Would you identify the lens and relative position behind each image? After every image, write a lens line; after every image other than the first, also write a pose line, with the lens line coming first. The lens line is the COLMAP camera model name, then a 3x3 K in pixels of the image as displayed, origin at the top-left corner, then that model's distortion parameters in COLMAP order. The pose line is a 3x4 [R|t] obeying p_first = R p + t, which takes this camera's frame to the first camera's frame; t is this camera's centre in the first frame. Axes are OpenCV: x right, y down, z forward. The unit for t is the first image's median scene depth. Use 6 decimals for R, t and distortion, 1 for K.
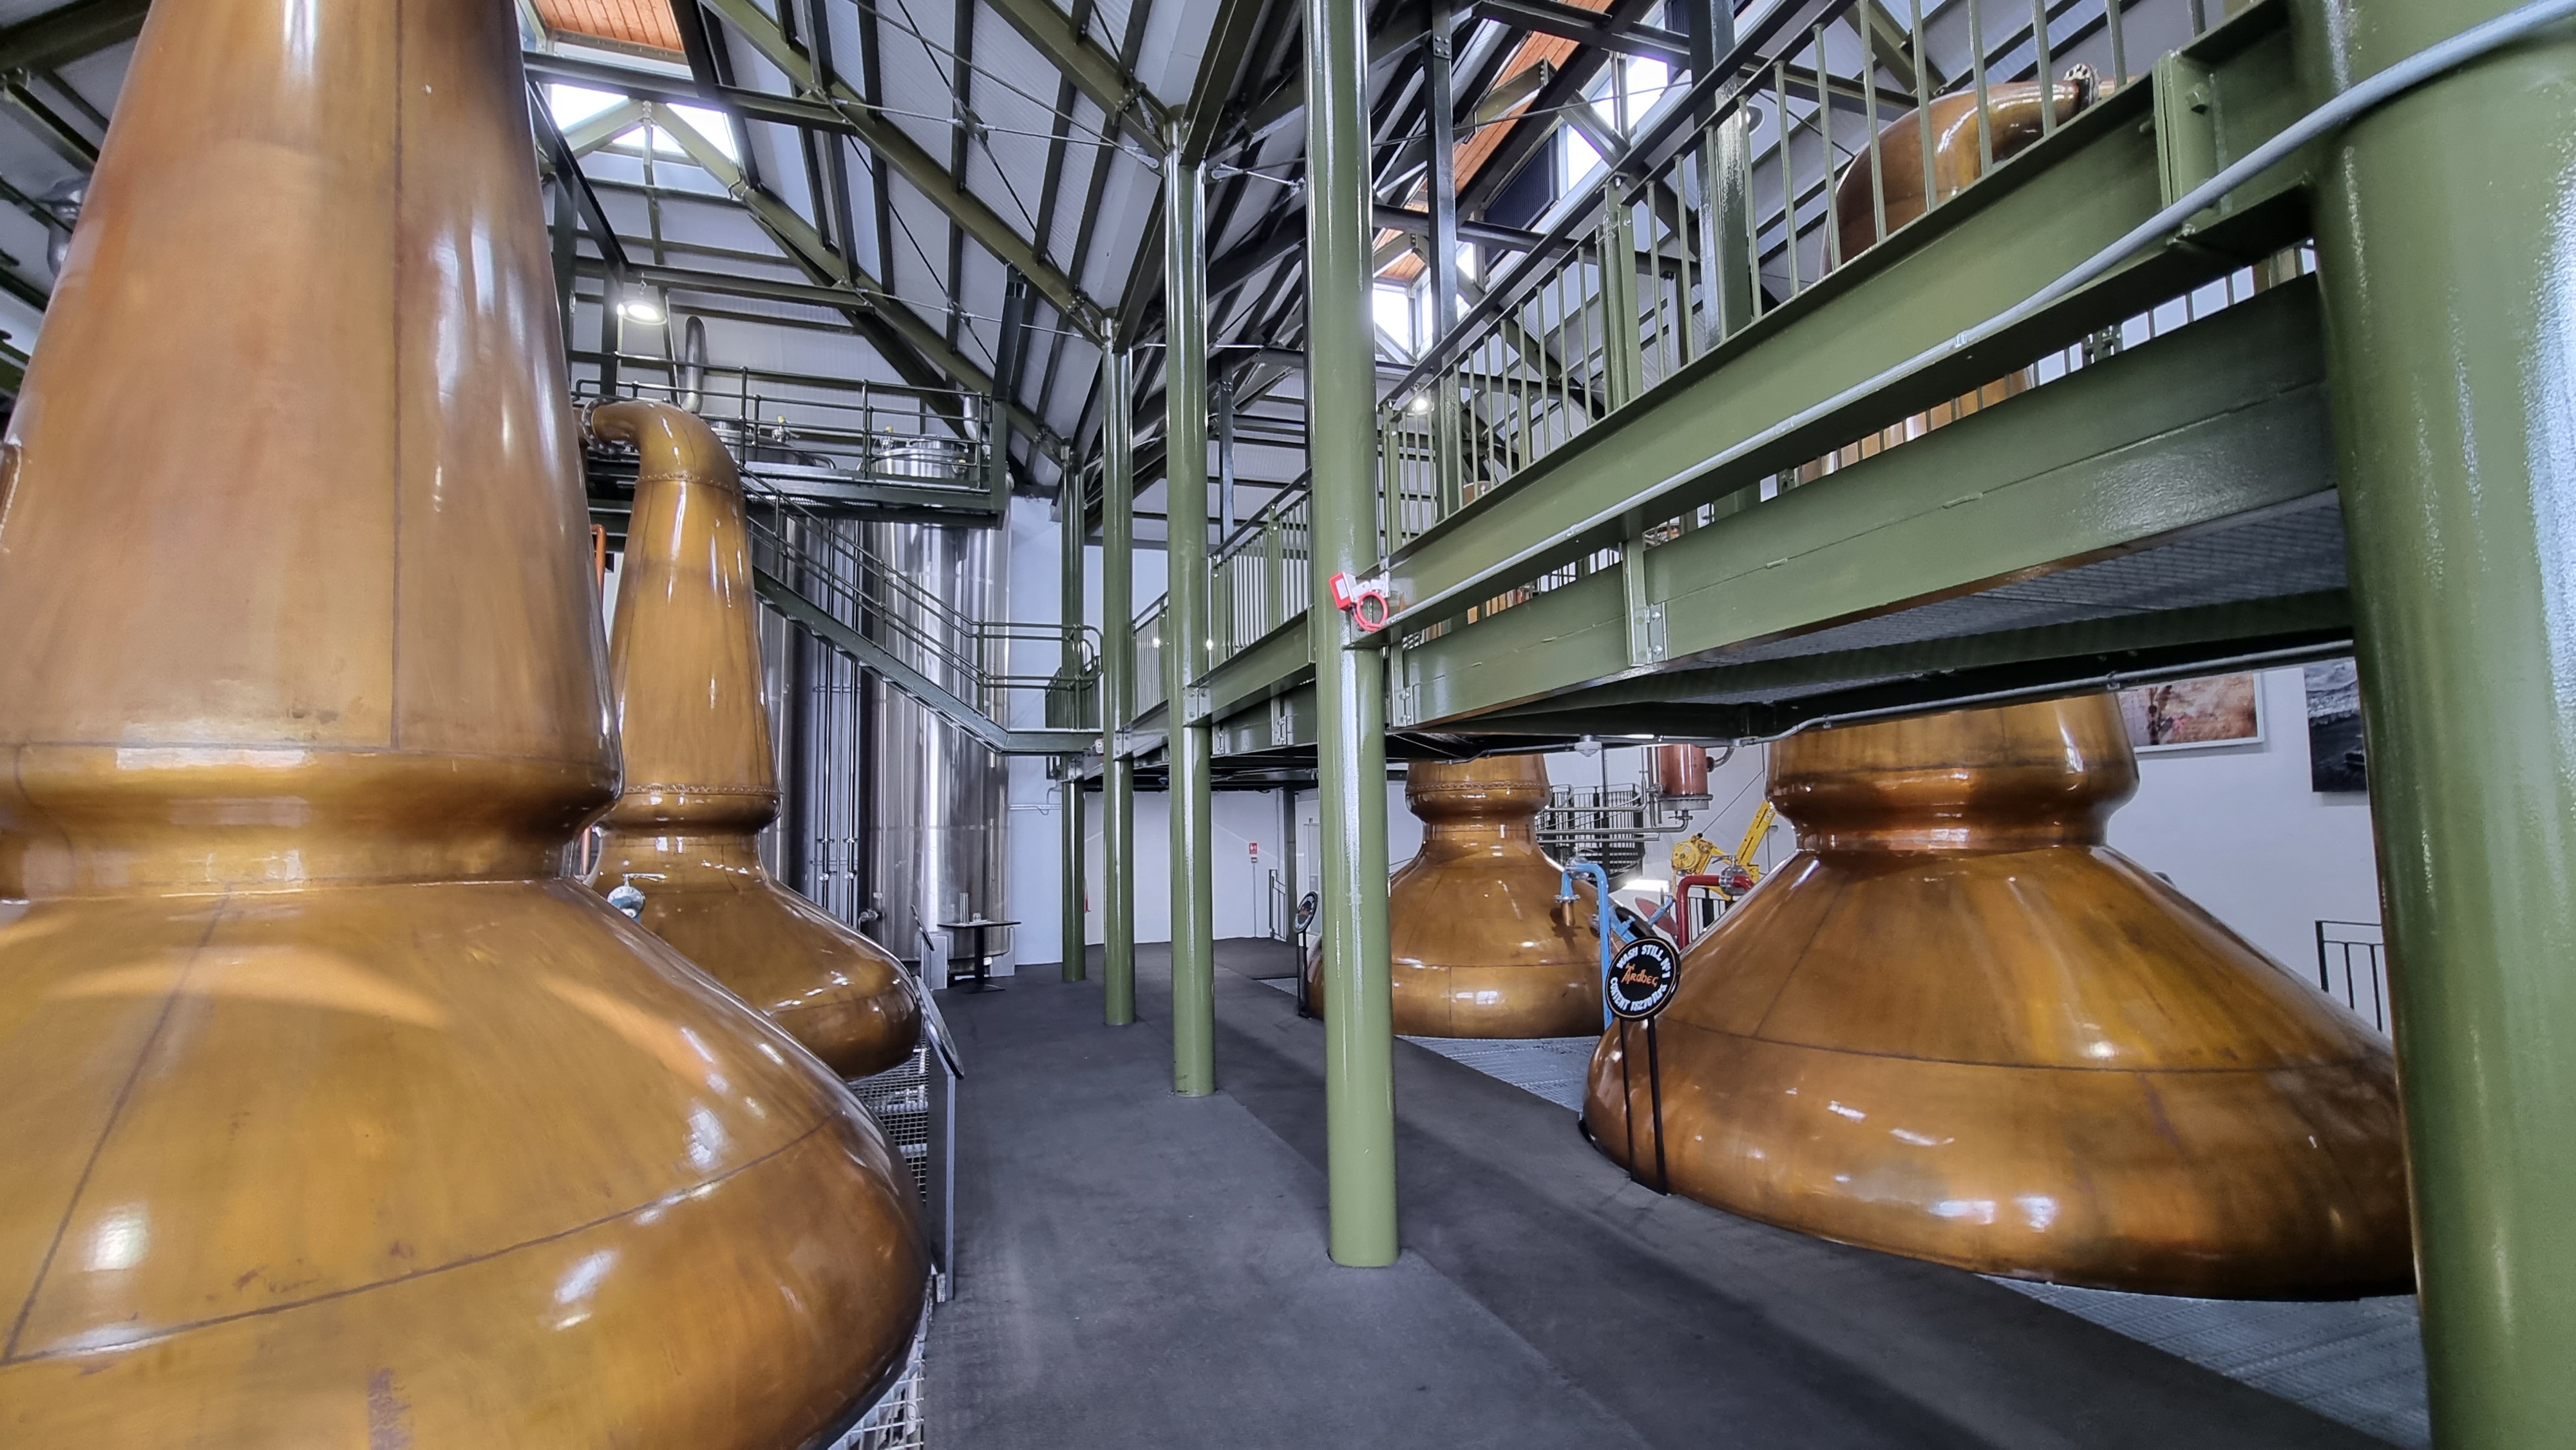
lens RADIAL K [[1054.6, 0, 1301.7], [0, 1054.6, 763.9], [0, 0, 1]] dist [0.007645, 0.000552]
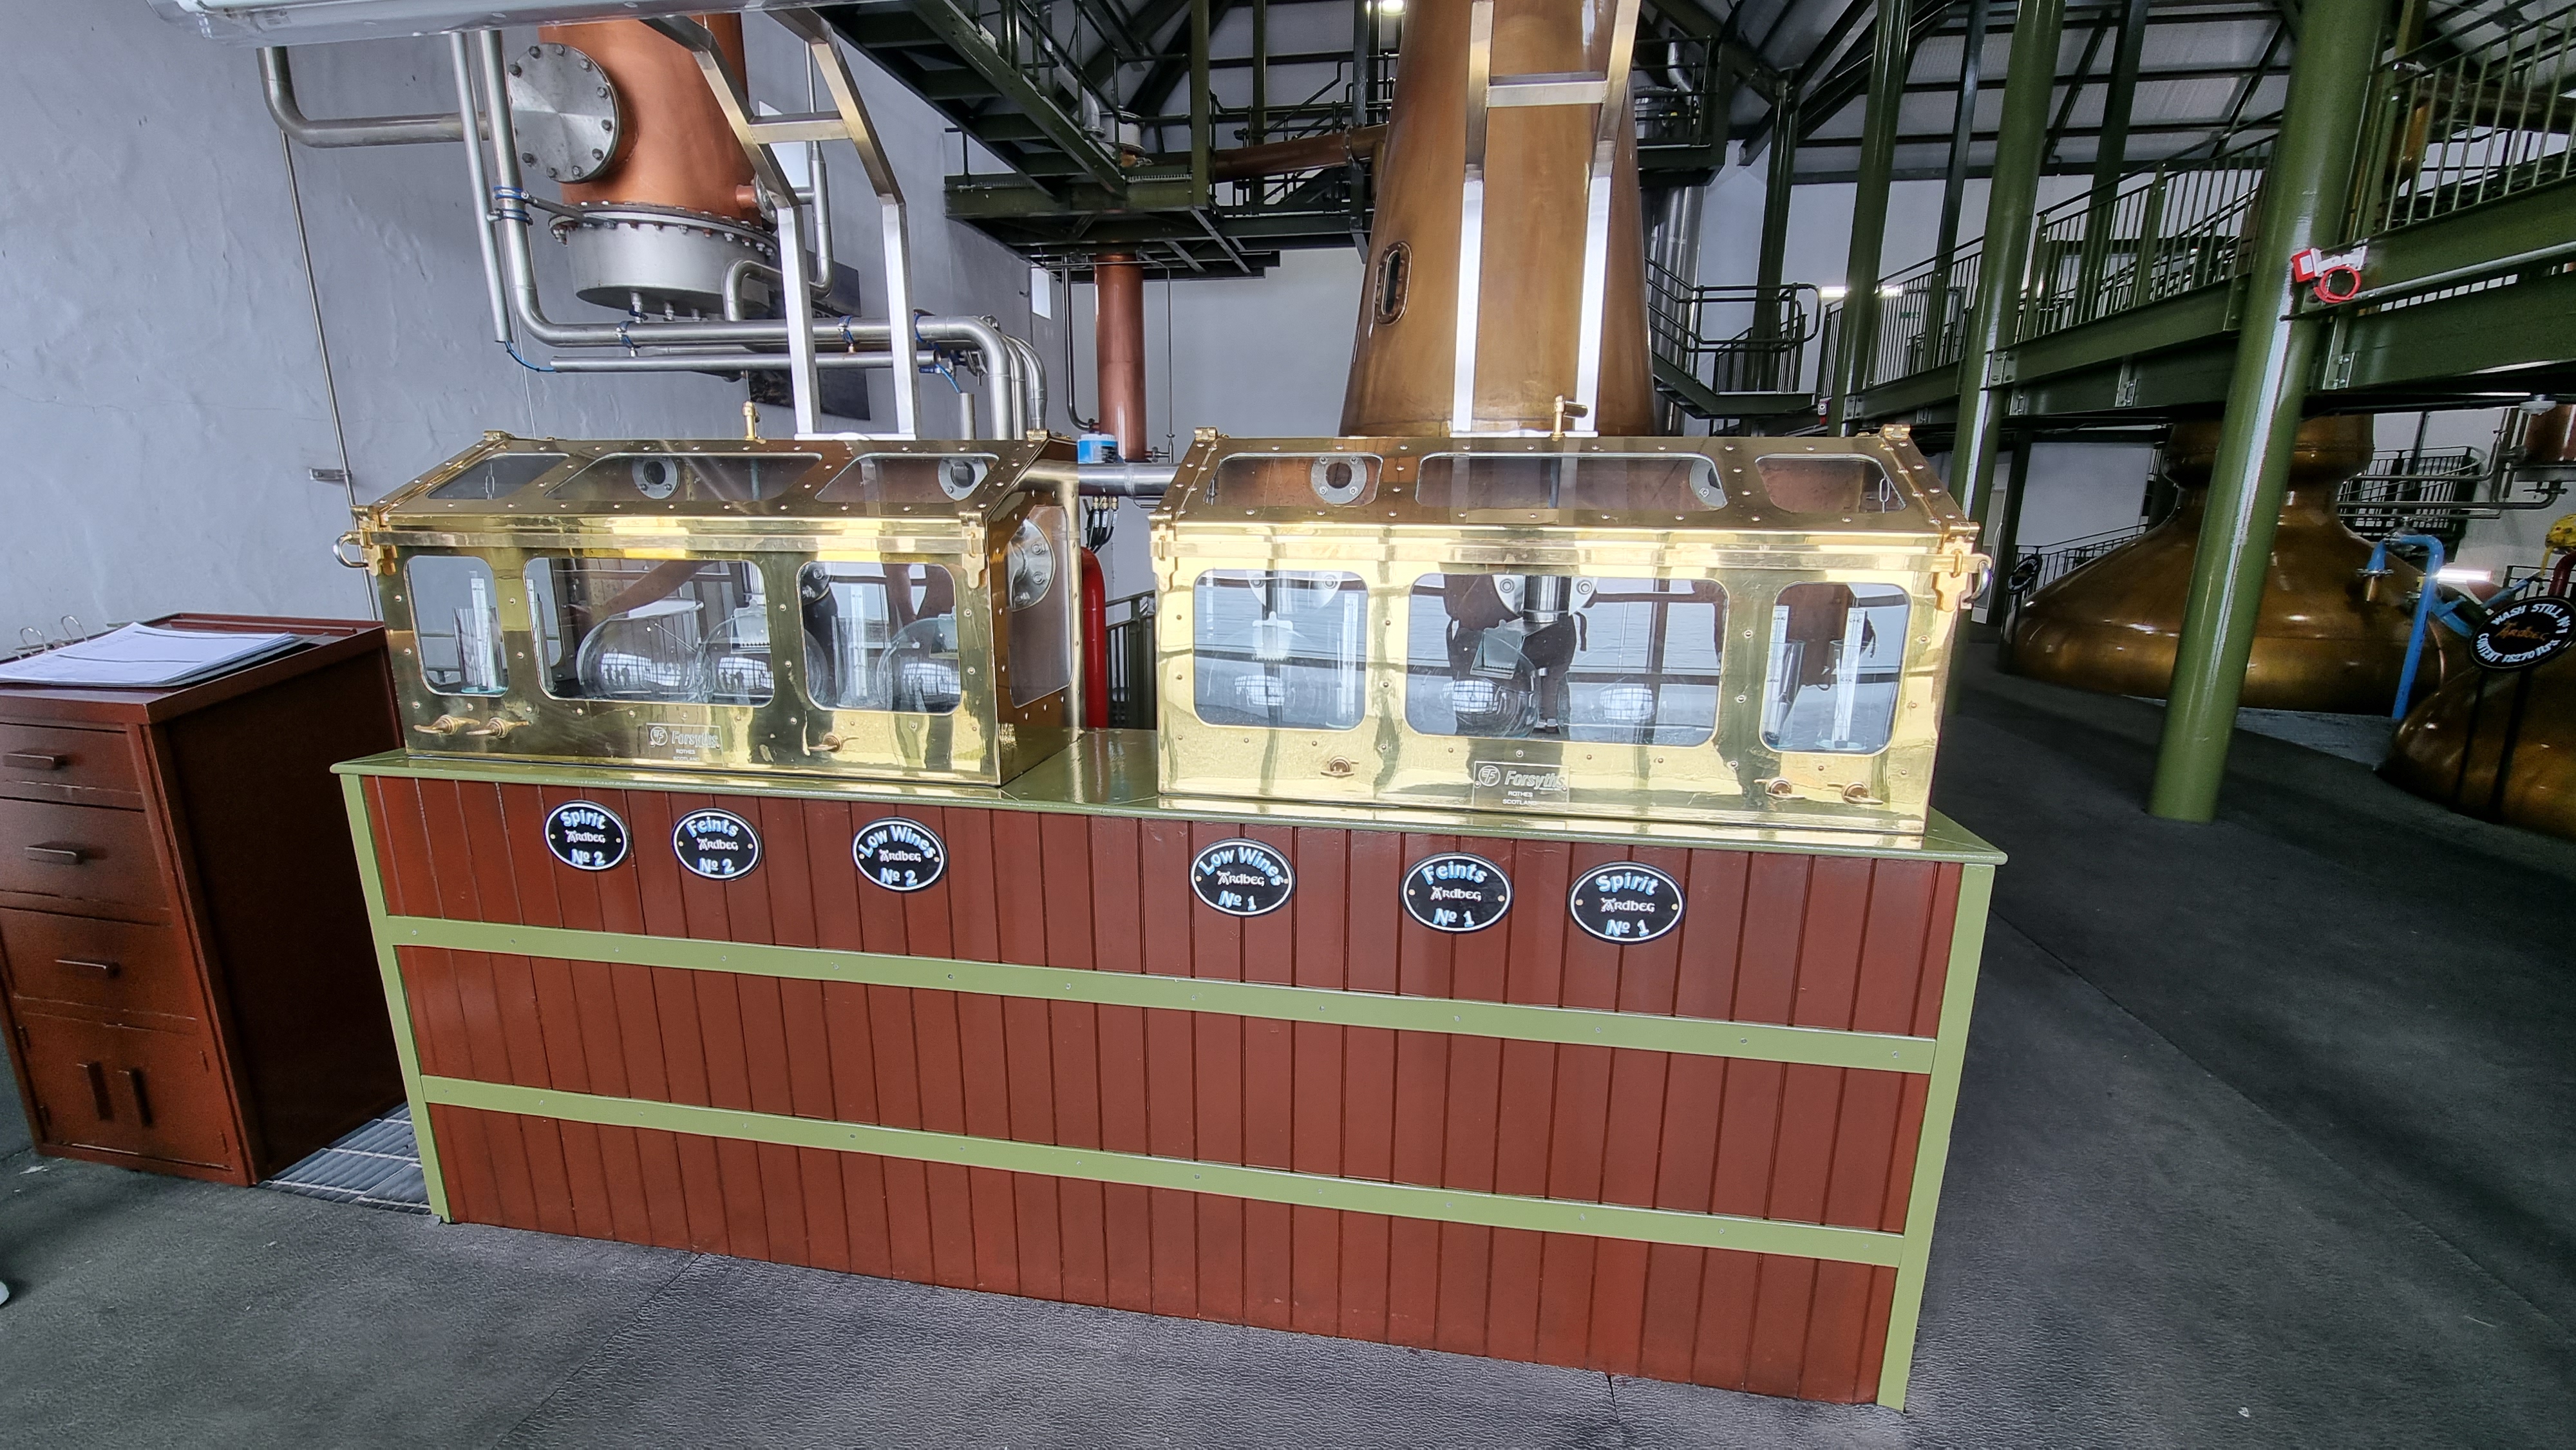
lens RADIAL K [[1054.6, 0, 1297.0], [0, 1054.6, 746.5], [0, 0, 1]] dist [0.007645, 0.000552]
pose [[0.885304, 0.132387, -0.445769, -0.150468], [0.003211, 0.956855, 0.290549, -0.001484], [0.465001, -0.258656, 0.846683, -0.274983]]
